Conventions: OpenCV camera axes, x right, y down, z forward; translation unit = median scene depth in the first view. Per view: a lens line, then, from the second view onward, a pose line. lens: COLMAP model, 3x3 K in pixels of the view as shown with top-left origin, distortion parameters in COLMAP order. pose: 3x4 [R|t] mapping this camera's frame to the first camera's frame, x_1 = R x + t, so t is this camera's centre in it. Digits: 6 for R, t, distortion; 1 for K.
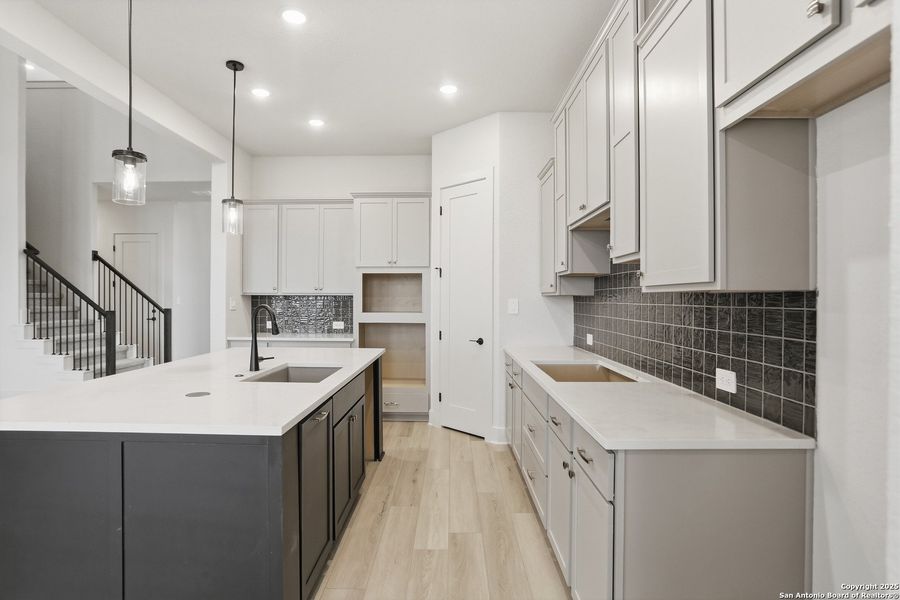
lens RADIAL K [[478.7, 0, 442.5], [0, 478.7, 299.7], [0, 0, 1]] dist [-0.033290, 0.001794]
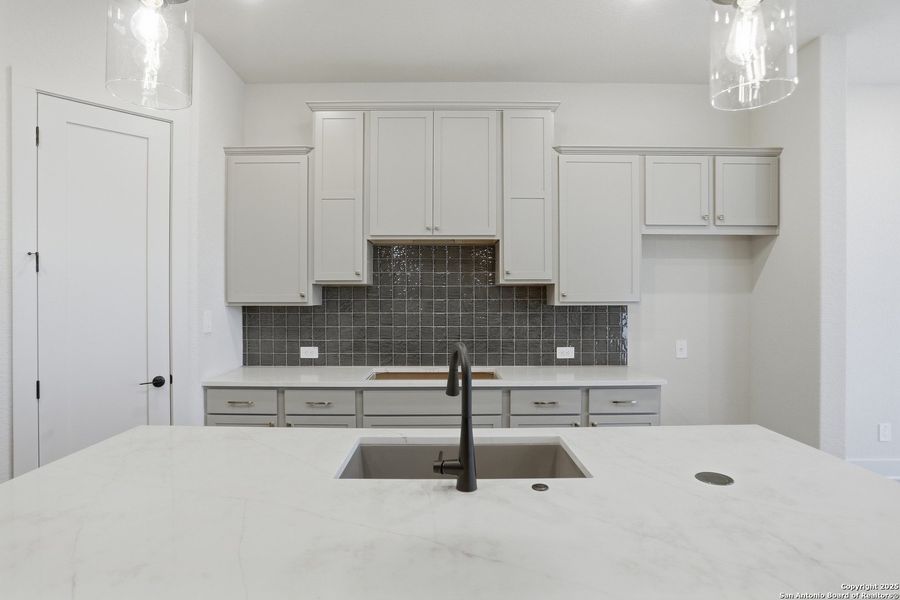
lens RADIAL K [[478.7, 0, 442.5], [0, 478.7, 299.7], [0, 0, 1]] dist [-0.033290, 0.001794]
pose [[-0.021888, -0.007630, 0.999731, -0.473612], [0.002914, 0.999966, 0.007696, -0.019804], [-0.999756, 0.003081, -0.021865, 0.569565]]
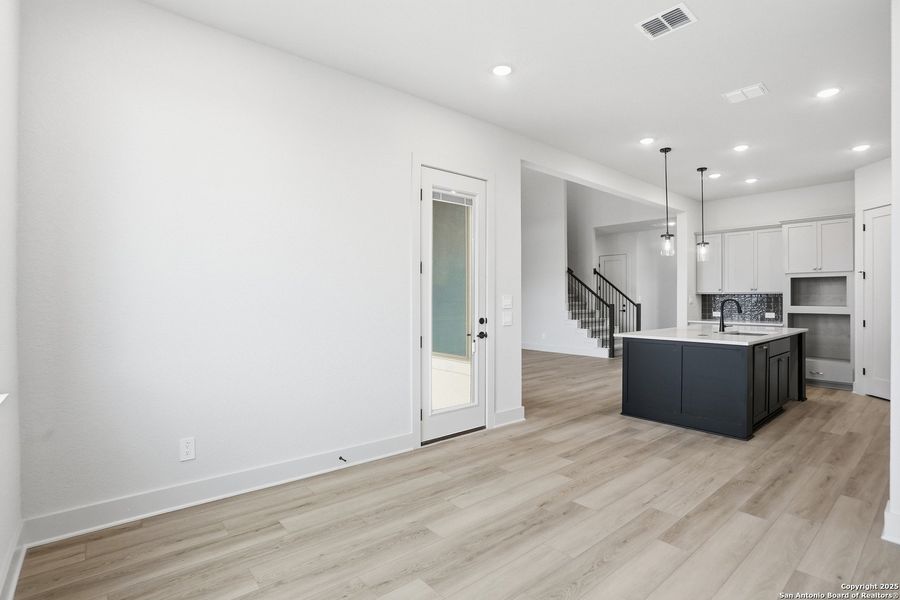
lens RADIAL K [[441.5, 0, 445.2], [0, 441.5, 299.5], [0, 0, 1]] dist [-0.062813, 0.025430]
pose [[0.654618, -0.001549, -0.755958, 0.118072], [0.002331, 0.999997, -0.000031, 0.006199], [0.755956, -0.001742, 0.654620, -0.583654]]
